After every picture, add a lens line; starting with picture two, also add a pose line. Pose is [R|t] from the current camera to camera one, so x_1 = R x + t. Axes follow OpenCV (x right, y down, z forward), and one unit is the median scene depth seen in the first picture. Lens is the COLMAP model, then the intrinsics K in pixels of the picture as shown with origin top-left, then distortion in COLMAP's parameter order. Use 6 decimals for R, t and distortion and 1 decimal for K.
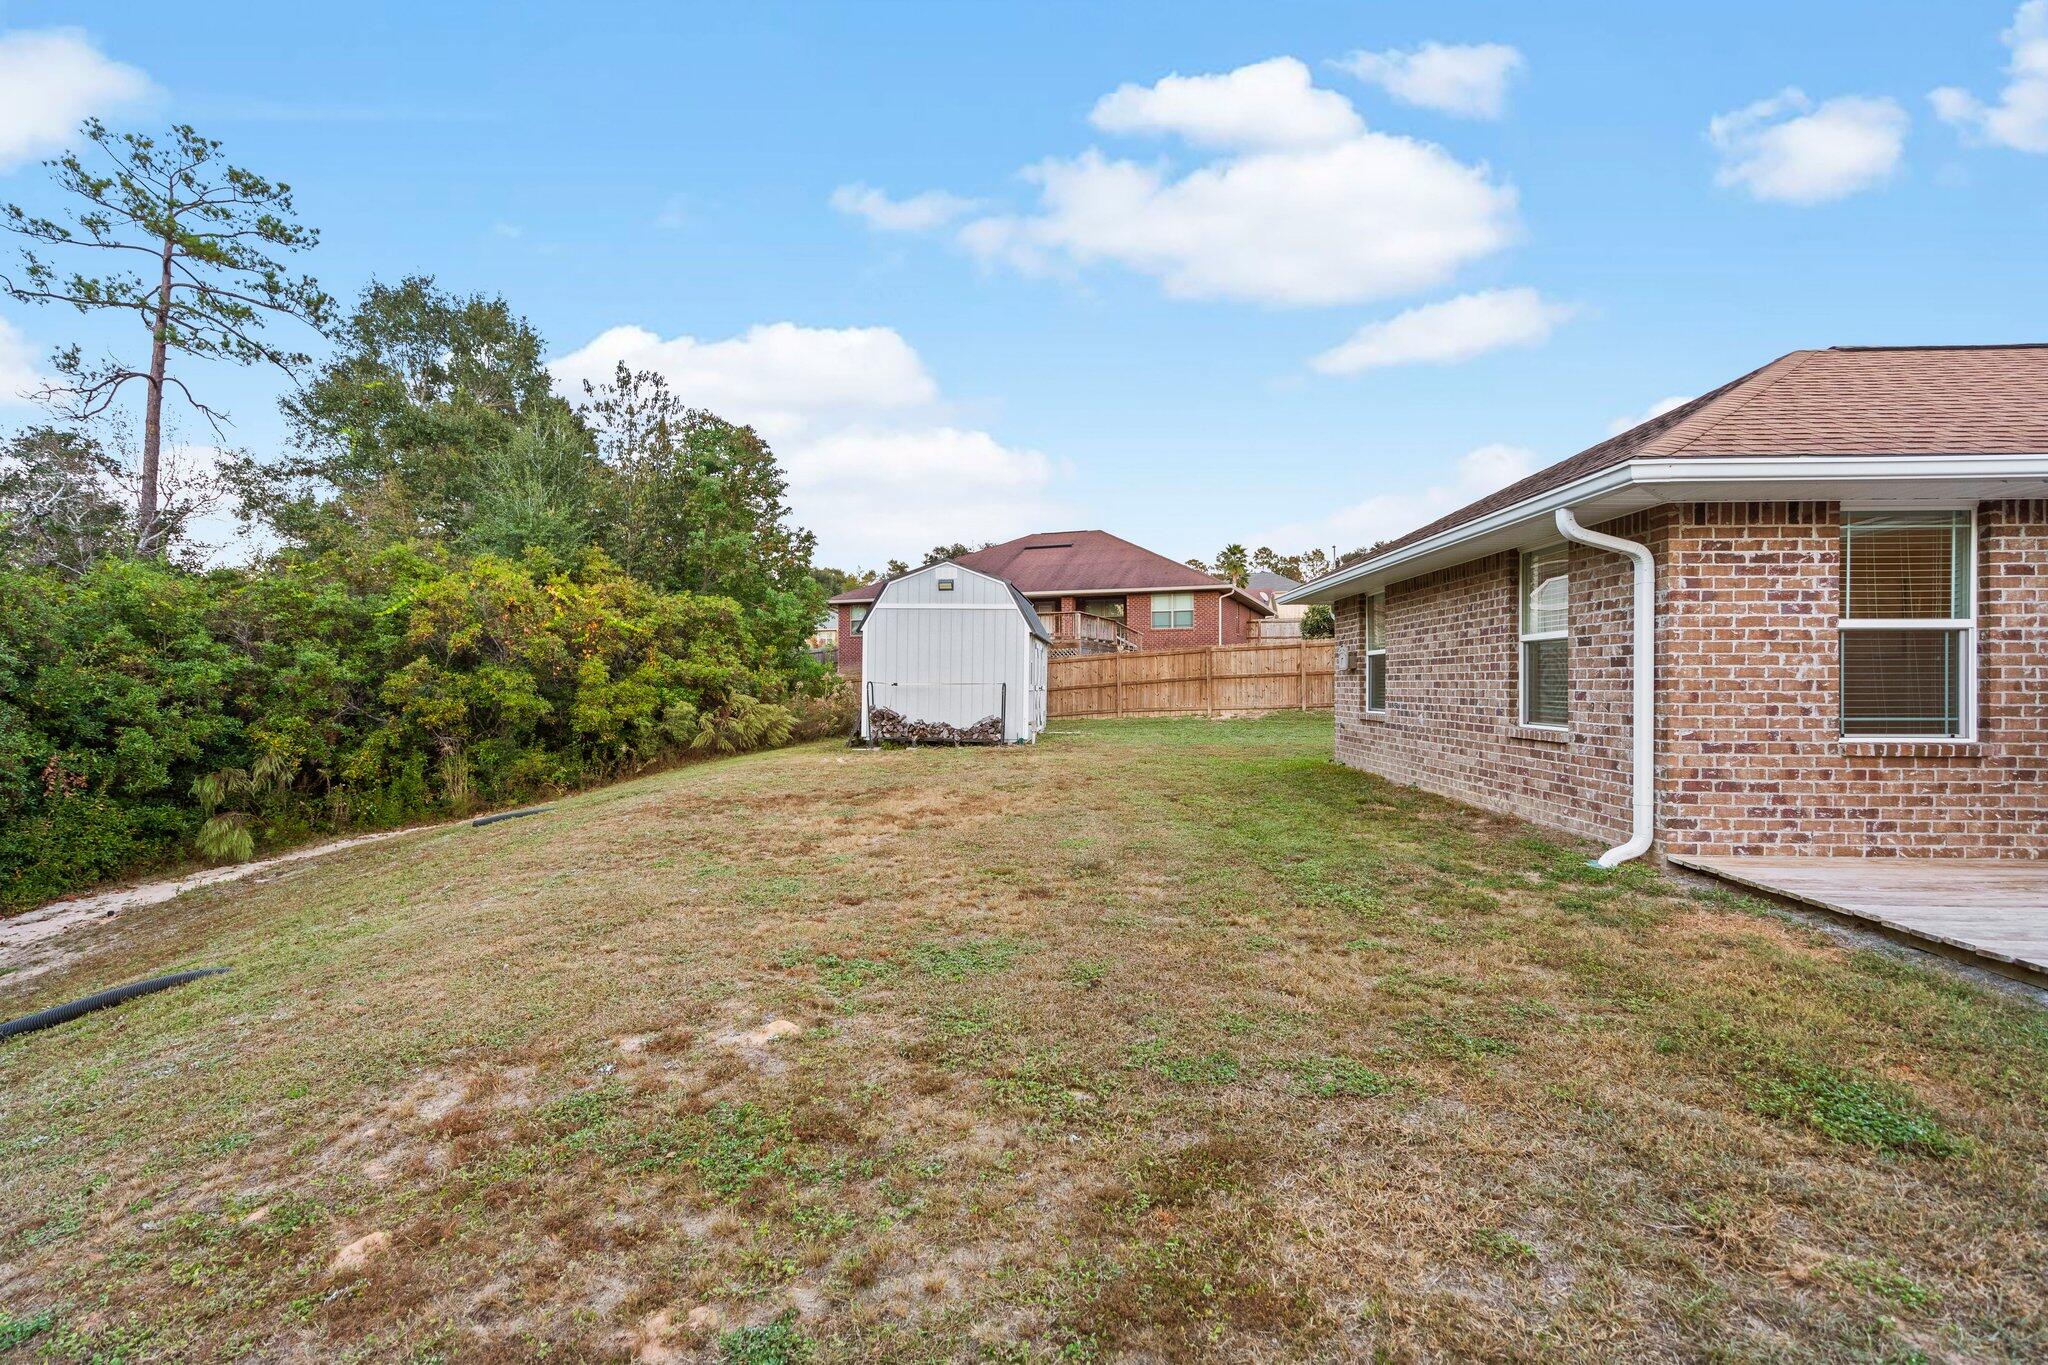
lens RADIAL K [[951.6, 0, 1019.1], [0, 951.6, 707.5], [0, 0, 1]] dist [0.006863, 0.000058]
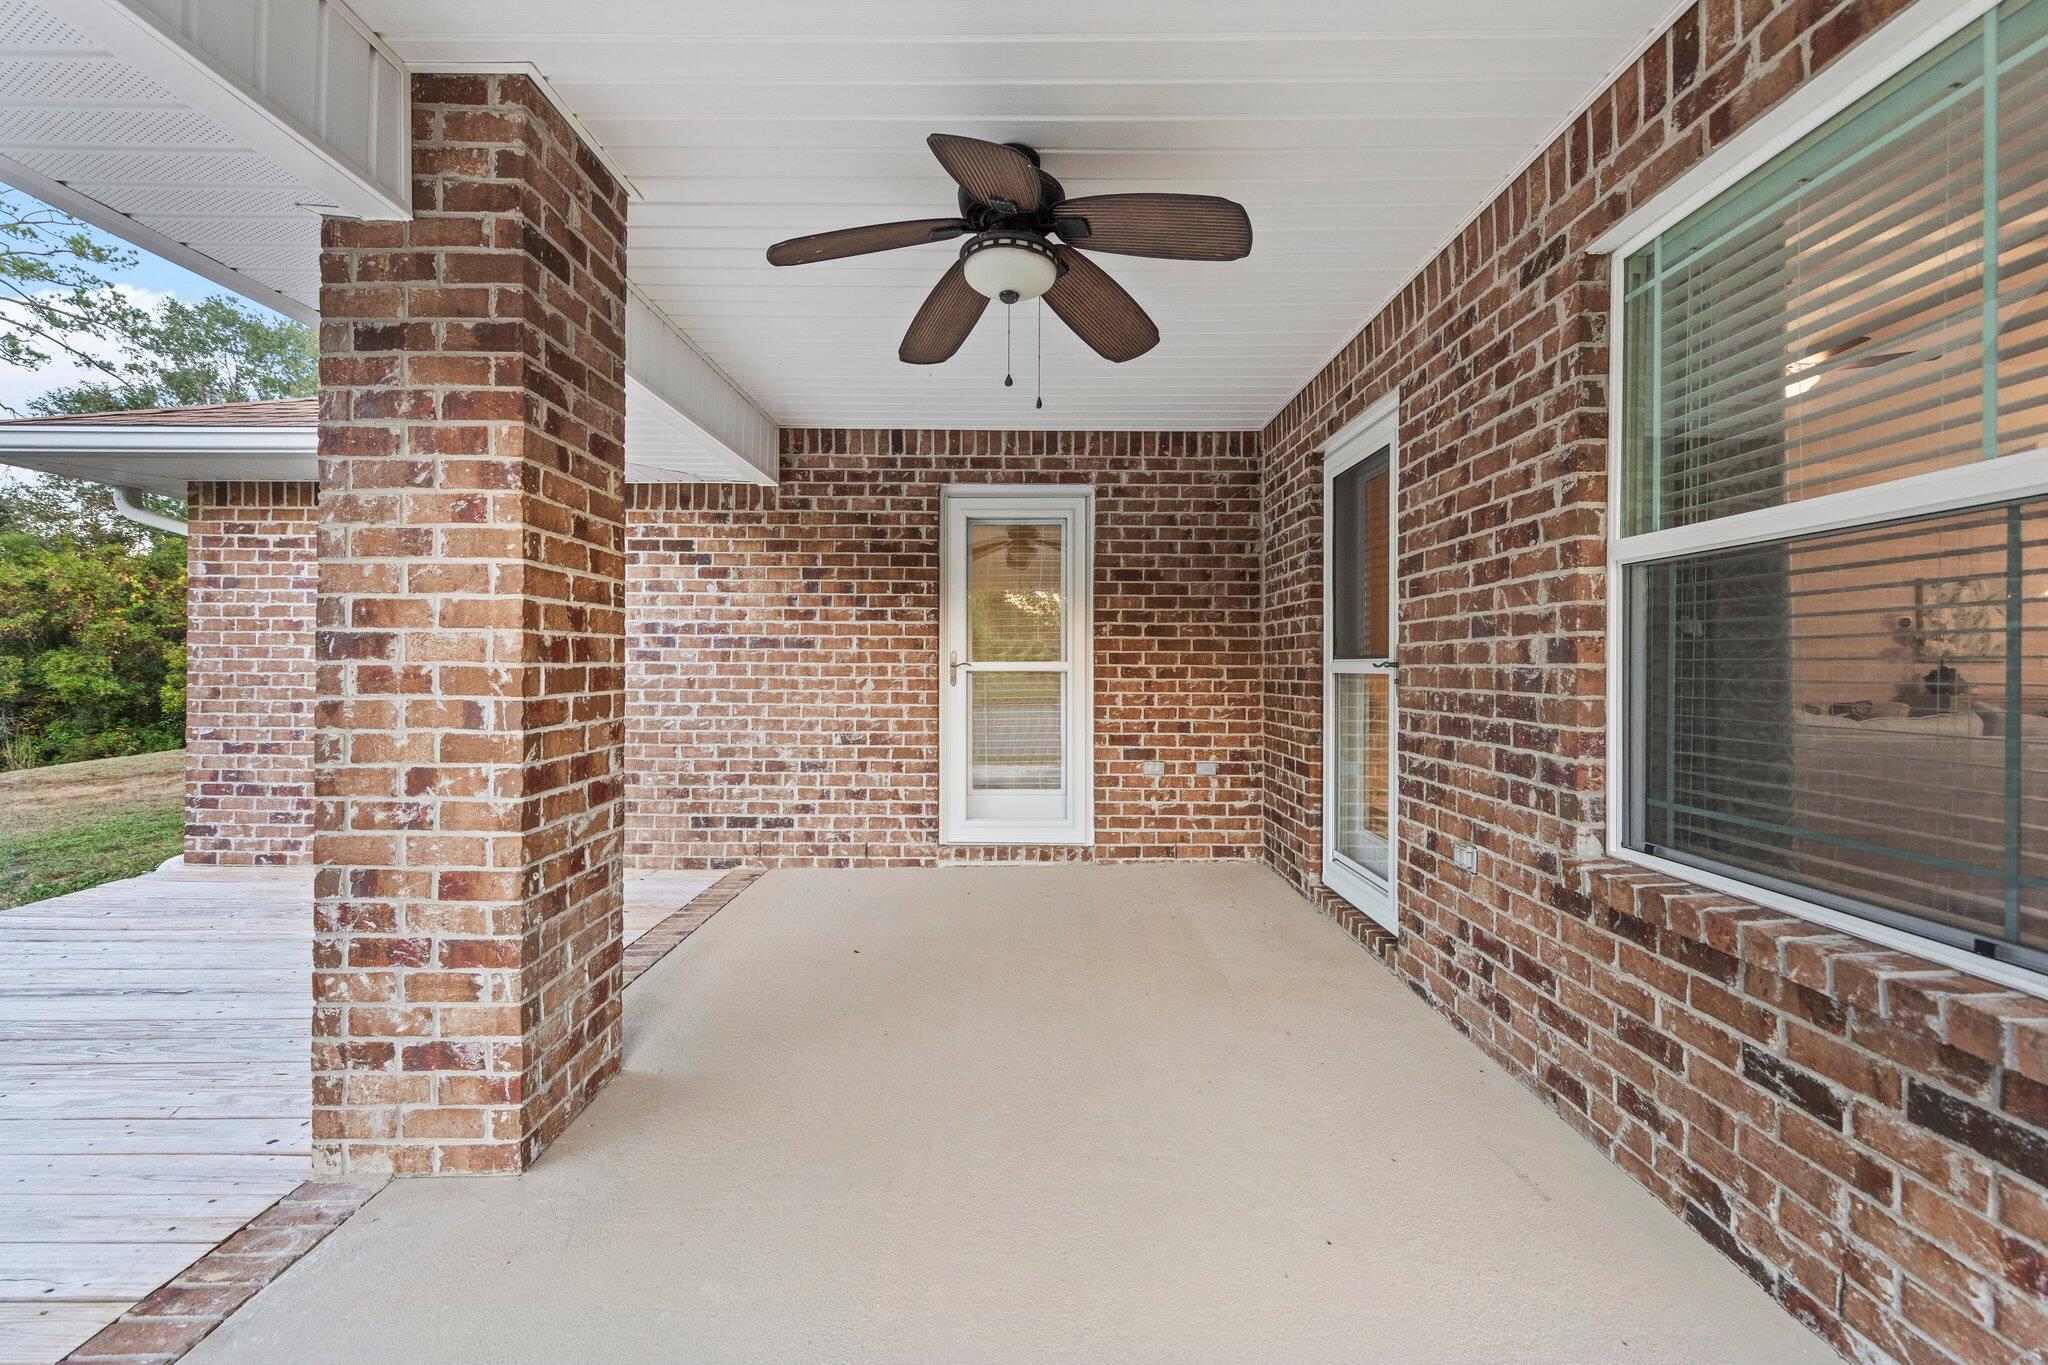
lens RADIAL K [[817.9, 0, 1020.0], [0, 817.9, 682.1], [0, 0, 1]] dist [0.007062, -0.000360]
pose [[0.999593, 0.004171, 0.028230, 1.462041], [-0.003963, 0.999964, -0.007447, -0.018208], [-0.028260, 0.007332, 0.999574, 0.185517]]
